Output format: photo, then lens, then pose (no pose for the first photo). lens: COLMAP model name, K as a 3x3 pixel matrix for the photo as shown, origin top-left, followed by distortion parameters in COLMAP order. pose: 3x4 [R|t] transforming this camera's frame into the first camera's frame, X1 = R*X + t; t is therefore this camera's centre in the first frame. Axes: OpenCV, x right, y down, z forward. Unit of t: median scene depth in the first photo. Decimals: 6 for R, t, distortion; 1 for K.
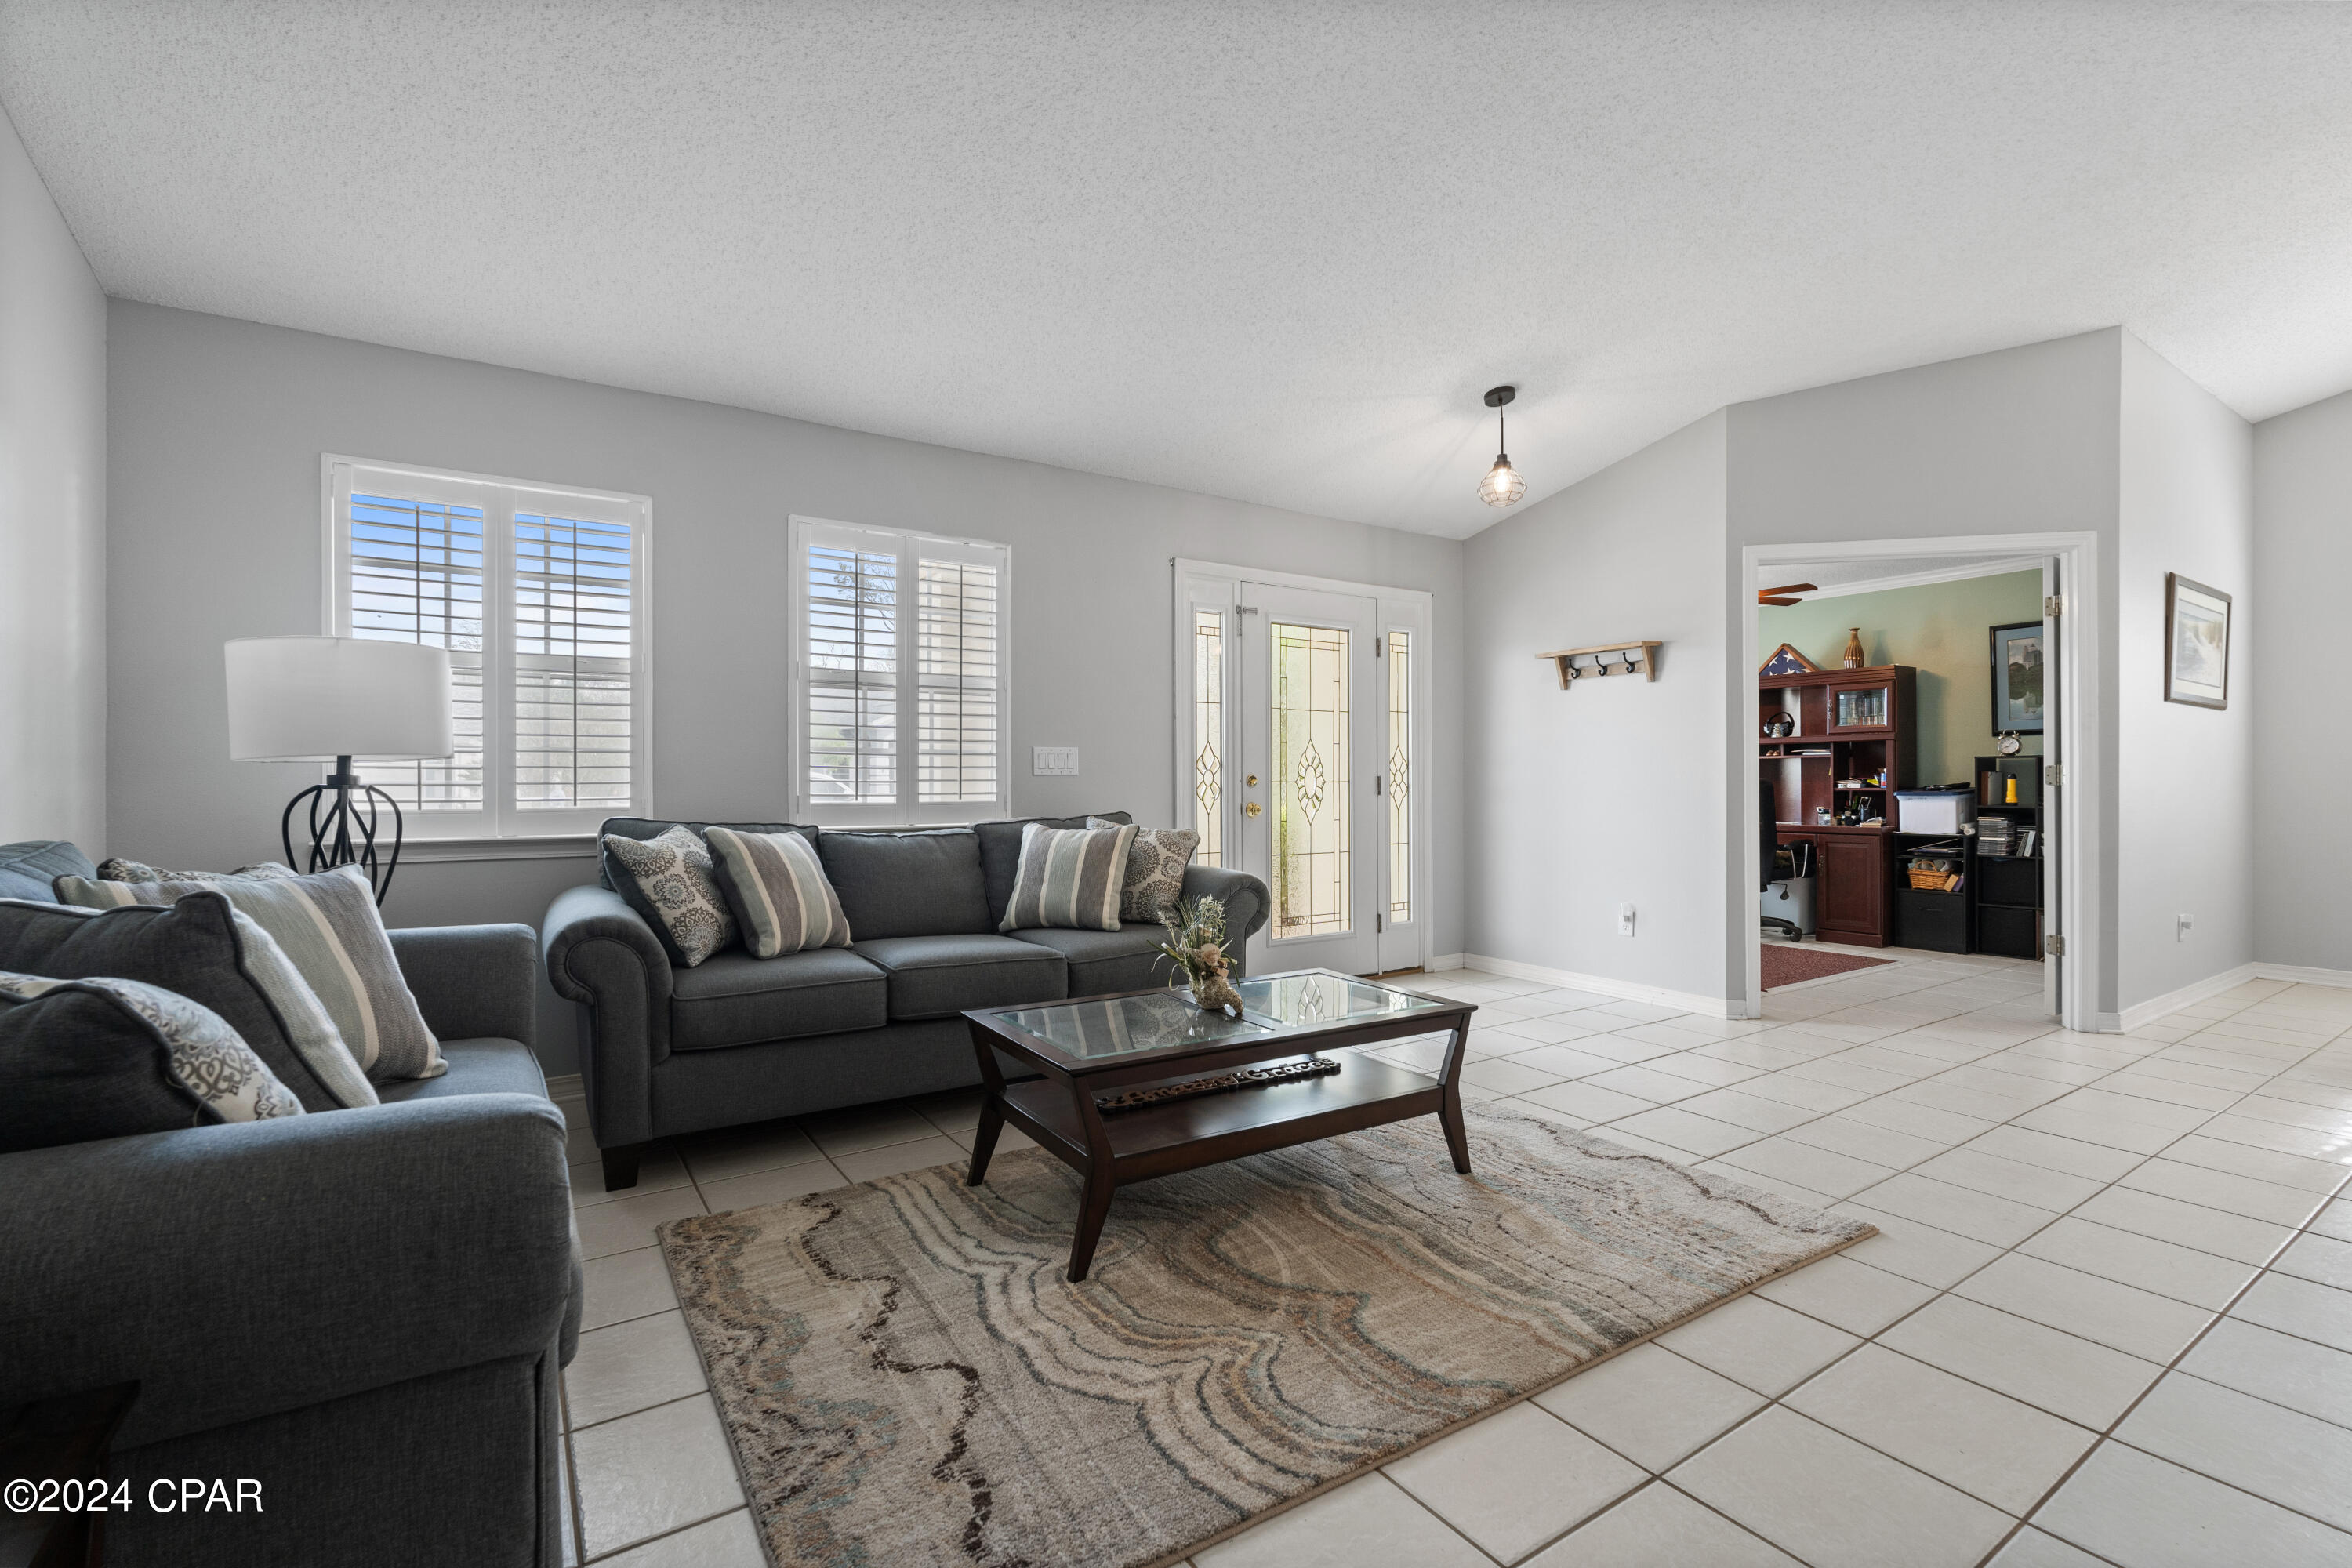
lens RADIAL K [[1045.6, 0, 1181.0], [0, 1045.6, 776.3], [0, 0, 1]] dist [-0.002200, 0.000284]
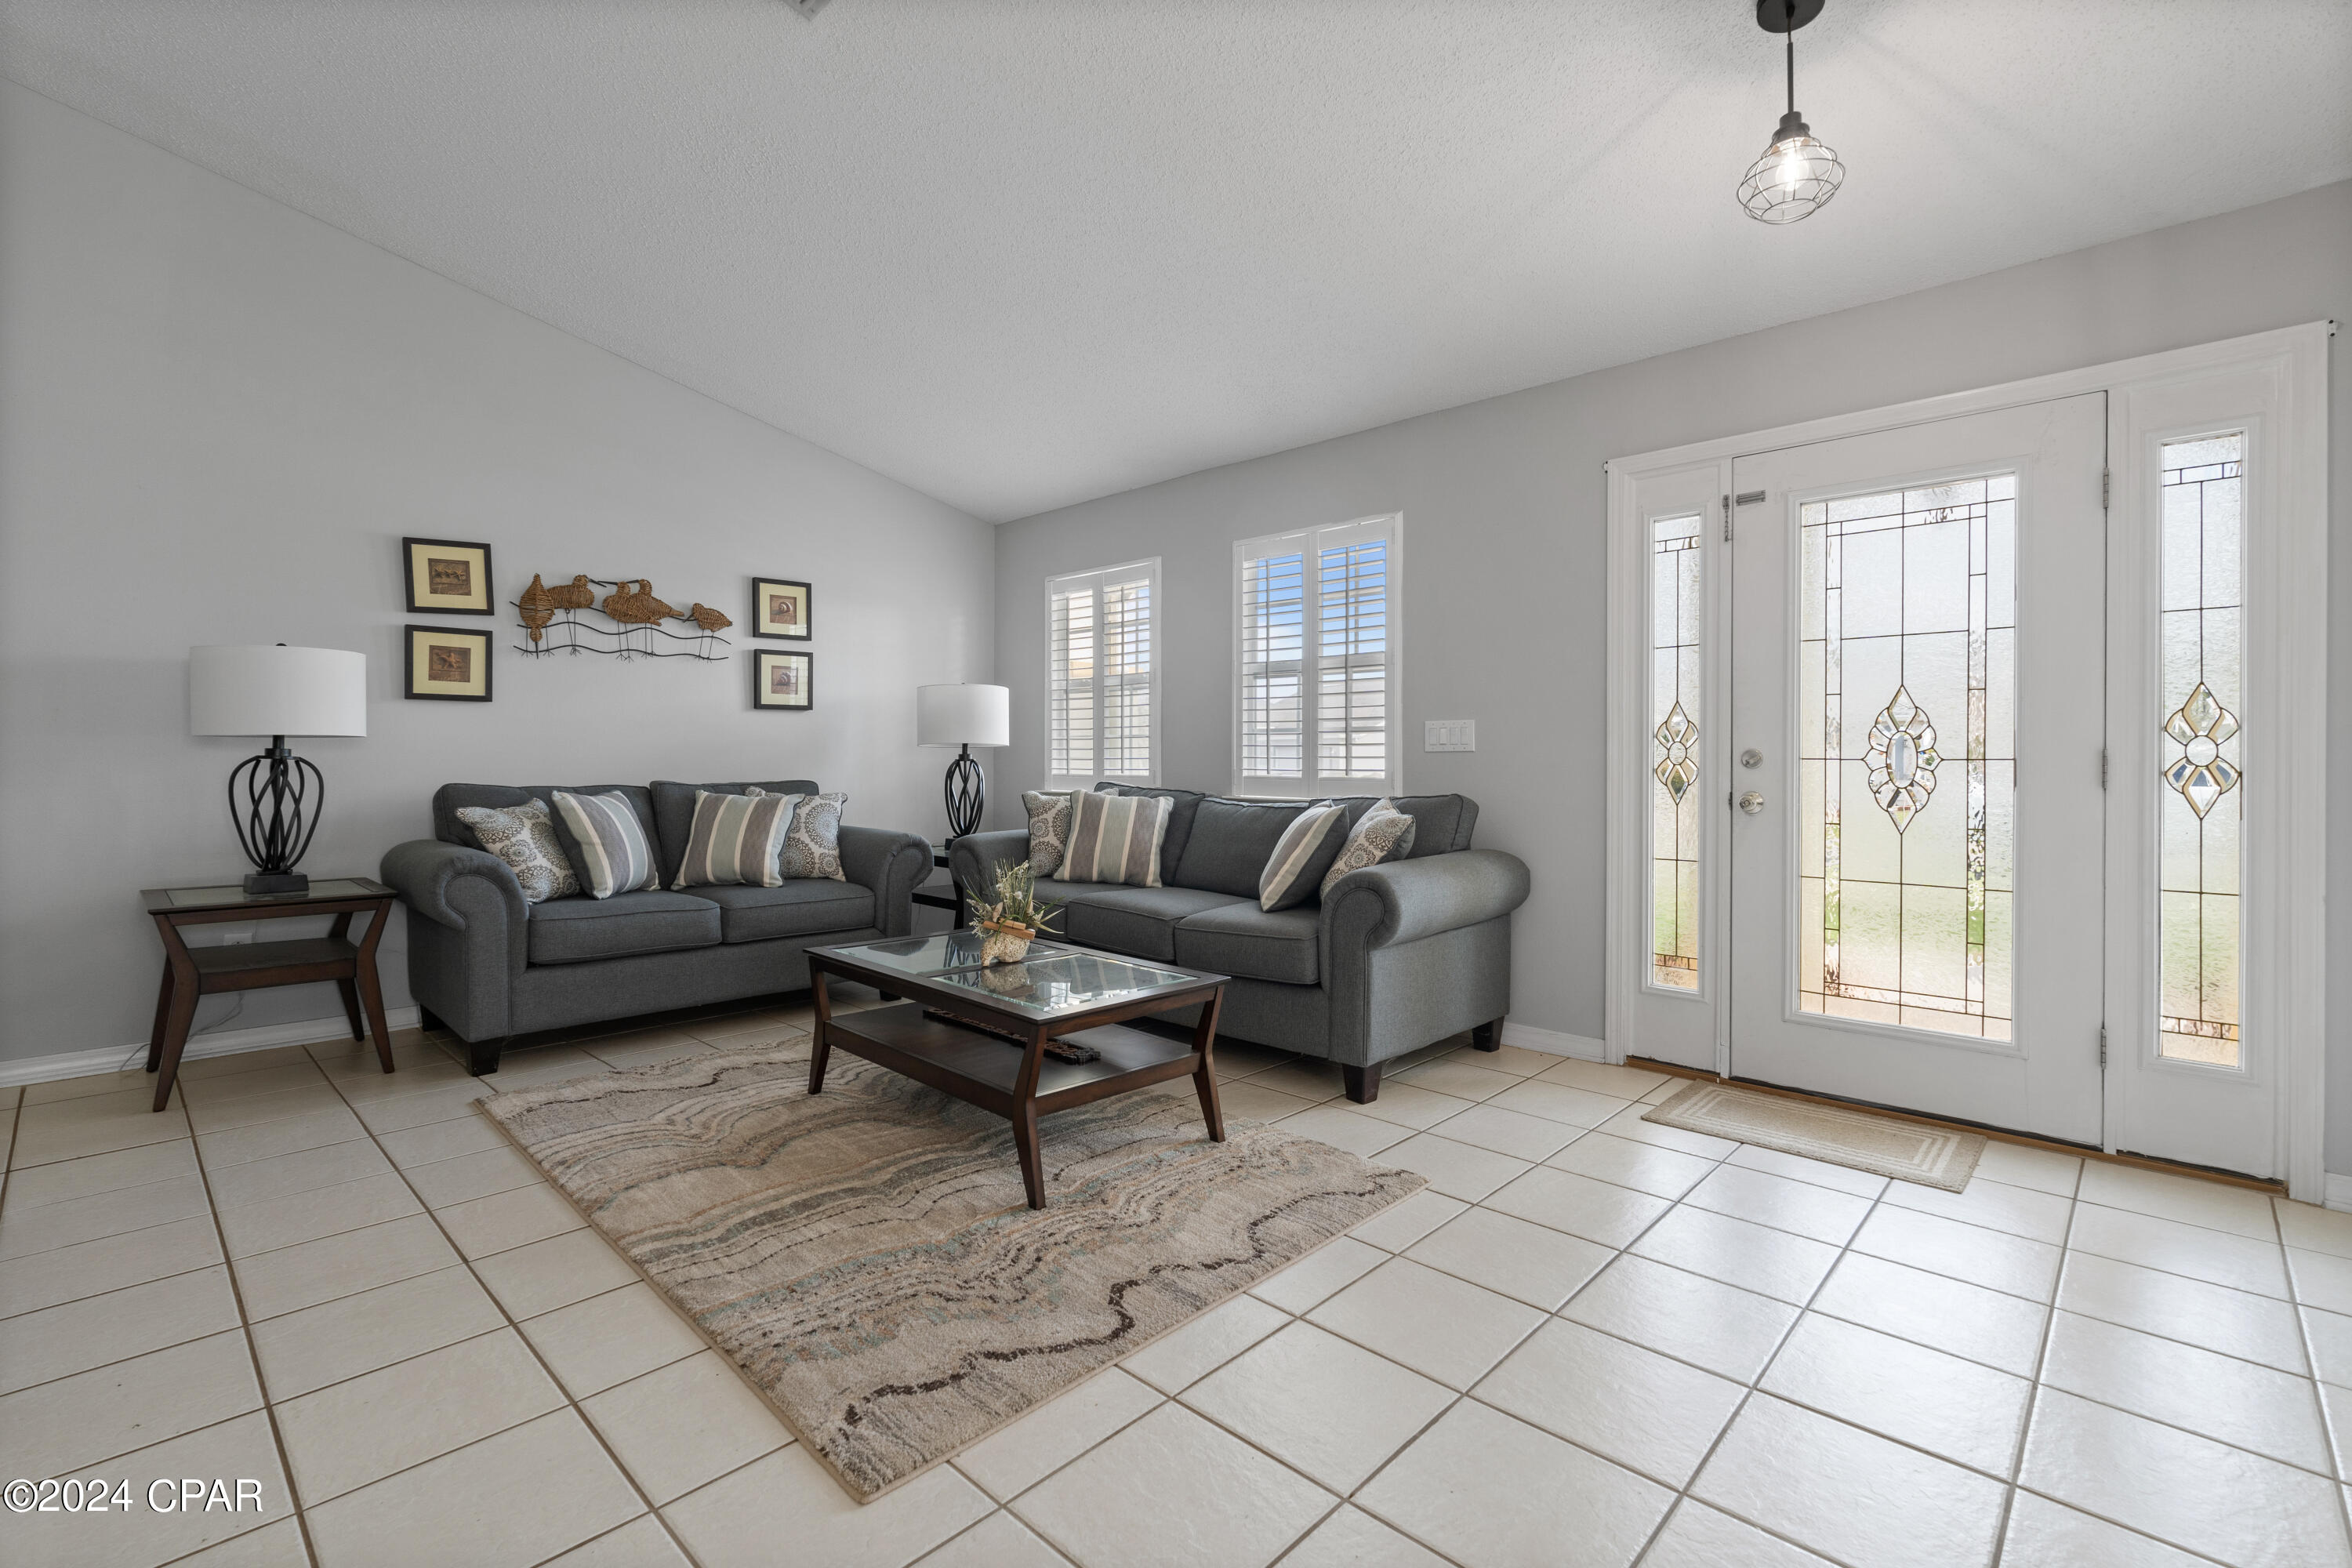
lens RADIAL K [[1045.6, 0, 1181.0], [0, 1045.6, 776.3], [0, 0, 1]] dist [-0.002200, 0.000284]
pose [[0.218485, 0.021830, -0.975596, 0.821617], [0.005951, 0.999701, 0.023702, -0.002812], [0.975822, -0.010984, 0.218290, 0.667046]]
